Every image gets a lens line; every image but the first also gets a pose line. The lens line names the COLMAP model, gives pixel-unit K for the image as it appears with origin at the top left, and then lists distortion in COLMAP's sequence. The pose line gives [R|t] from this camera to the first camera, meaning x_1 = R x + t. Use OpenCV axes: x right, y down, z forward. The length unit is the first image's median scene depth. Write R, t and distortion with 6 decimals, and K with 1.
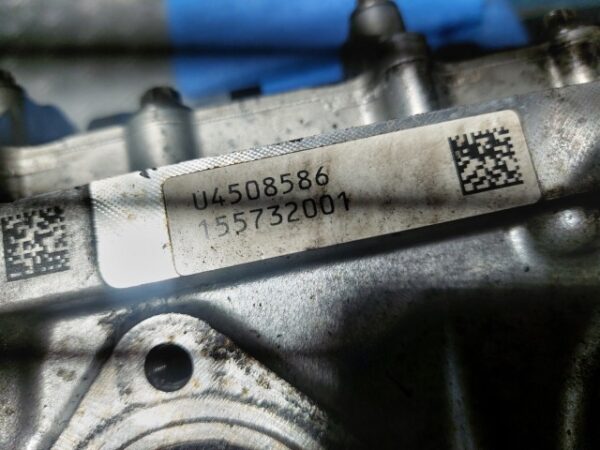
lens RADIAL K [[459.2, 0, 299.8], [0, 459.2, 224.1], [0, 0, 1]] dist [-0.002657, -0.011499]
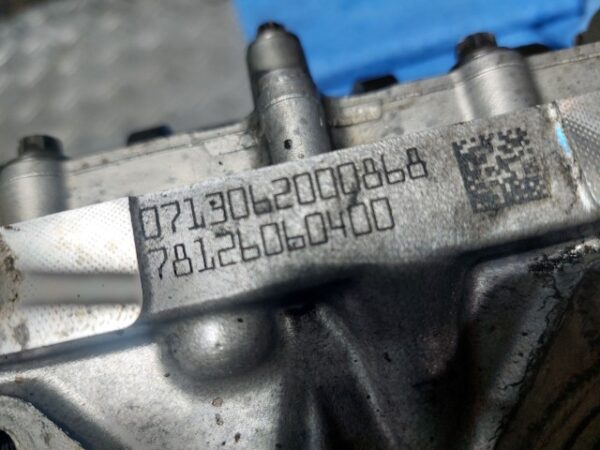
lens RADIAL K [[459.2, 0, 296.3], [0, 459.2, 229.4], [0, 0, 1]] dist [-0.002657, -0.011499]
pose [[0.996987, -0.014835, 0.076141, -1.025587], [0.019085, 0.998282, -0.055391, 0.195173], [-0.075189, 0.056677, 0.995557, 0.177360]]
